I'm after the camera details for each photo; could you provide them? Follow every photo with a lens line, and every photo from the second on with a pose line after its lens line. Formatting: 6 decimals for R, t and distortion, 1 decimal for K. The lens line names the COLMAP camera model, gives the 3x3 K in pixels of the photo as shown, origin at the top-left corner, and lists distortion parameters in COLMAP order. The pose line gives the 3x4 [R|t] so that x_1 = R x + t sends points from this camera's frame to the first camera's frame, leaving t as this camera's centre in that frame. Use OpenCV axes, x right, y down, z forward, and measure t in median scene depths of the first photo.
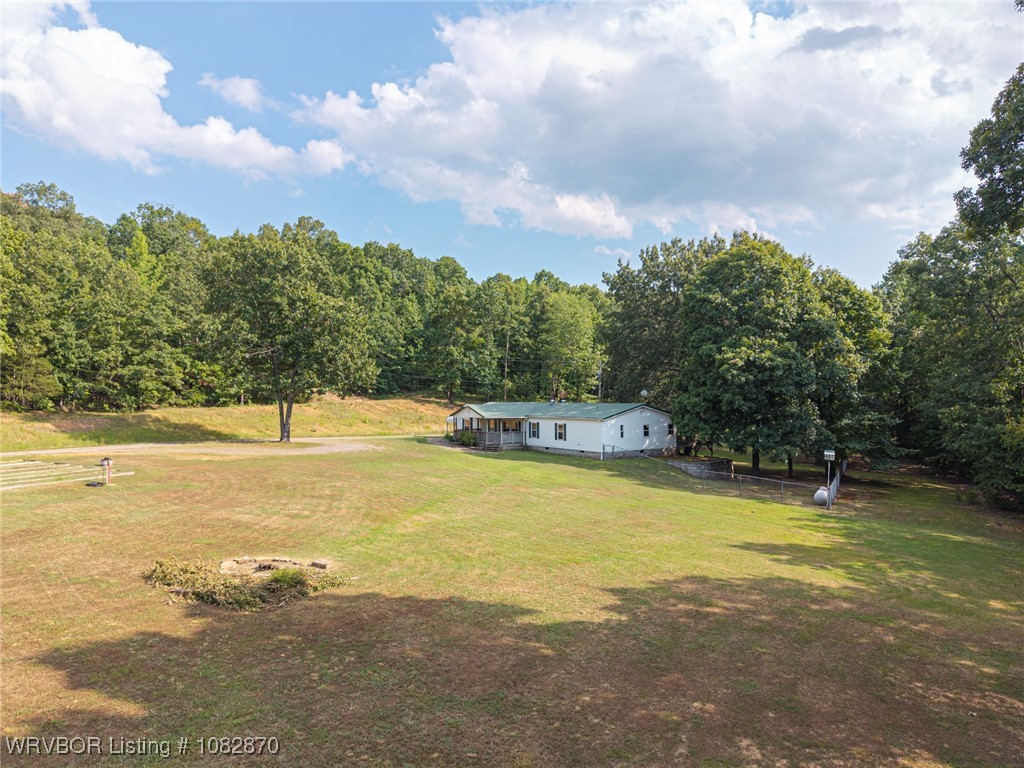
lens RADIAL K [[692.5, 0, 508.4], [0, 692.5, 386.7], [0, 0, 1]] dist [0.024089, -0.013837]
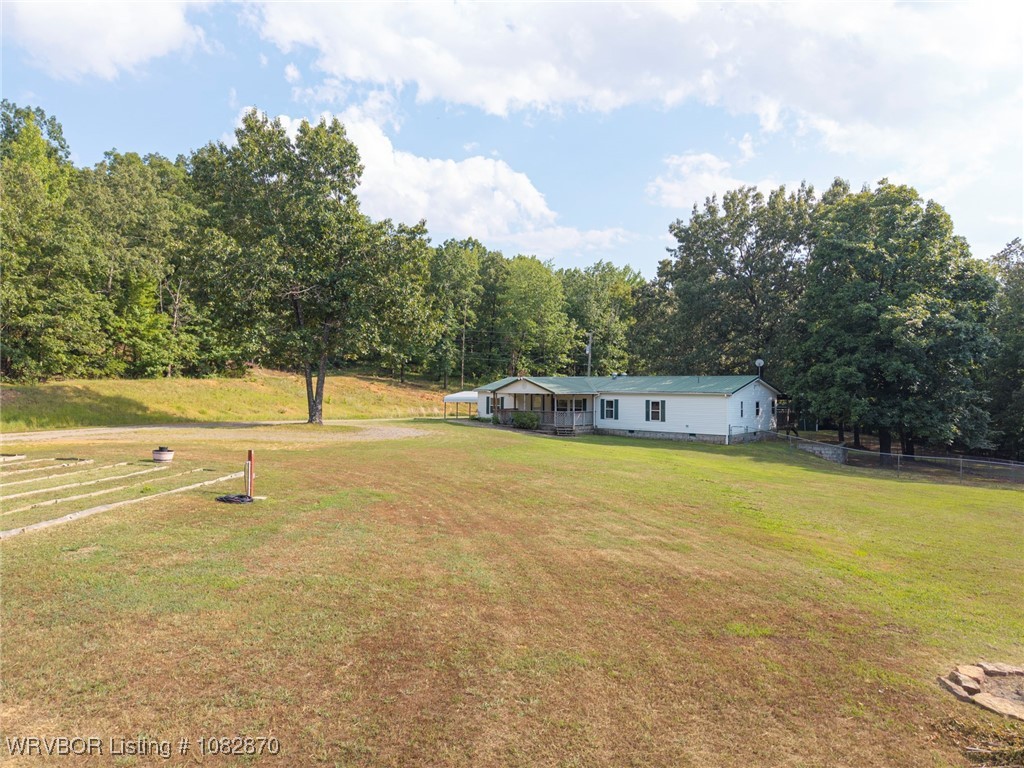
lens RADIAL K [[692.5, 0, 499.9], [0, 692.5, 385.9], [0, 0, 1]] dist [0.024089, -0.013837]
pose [[0.972298, 0.007503, 0.233626, -0.284807], [-0.010907, 0.999852, 0.013284, 0.027806], [-0.233491, -0.015465, 0.972236, 0.261044]]
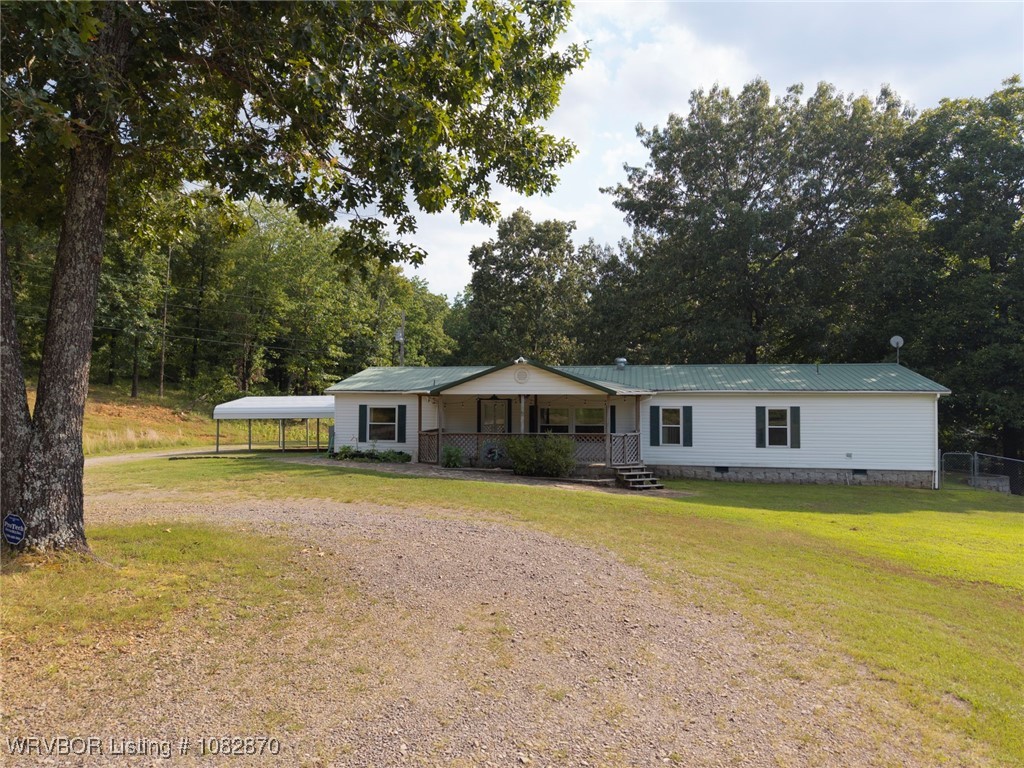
lens RADIAL K [[692.5, 0, 512.4], [0, 692.5, 386.2], [0, 0, 1]] dist [0.024089, -0.013837]
pose [[0.709814, 0.019985, 0.704105, -0.323434], [-0.014008, 0.999800, -0.014257, 0.048864], [-0.704250, 0.000256, 0.709952, 0.812390]]
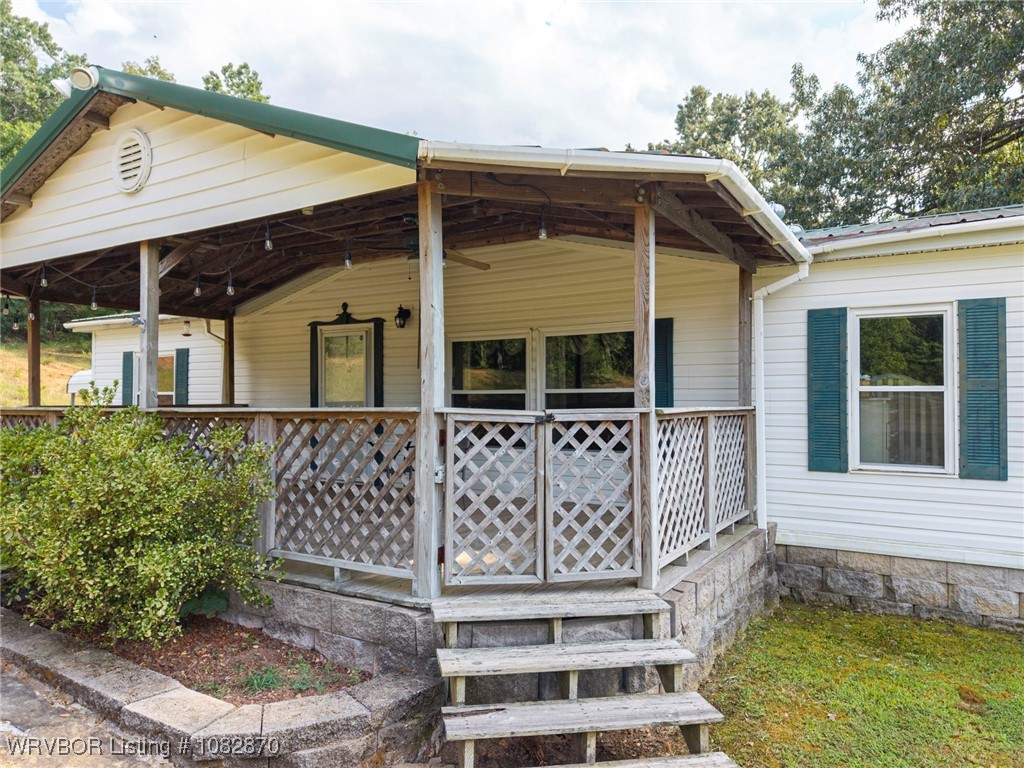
lens RADIAL K [[692.5, 0, 513.4], [0, 692.5, 384.4], [0, 0, 1]] dist [0.024089, -0.013837]
pose [[0.922539, 0.008015, 0.385821, -0.050864], [-0.006572, 0.999966, -0.005058, 0.065604], [-0.385848, 0.002131, 0.922560, 0.970946]]
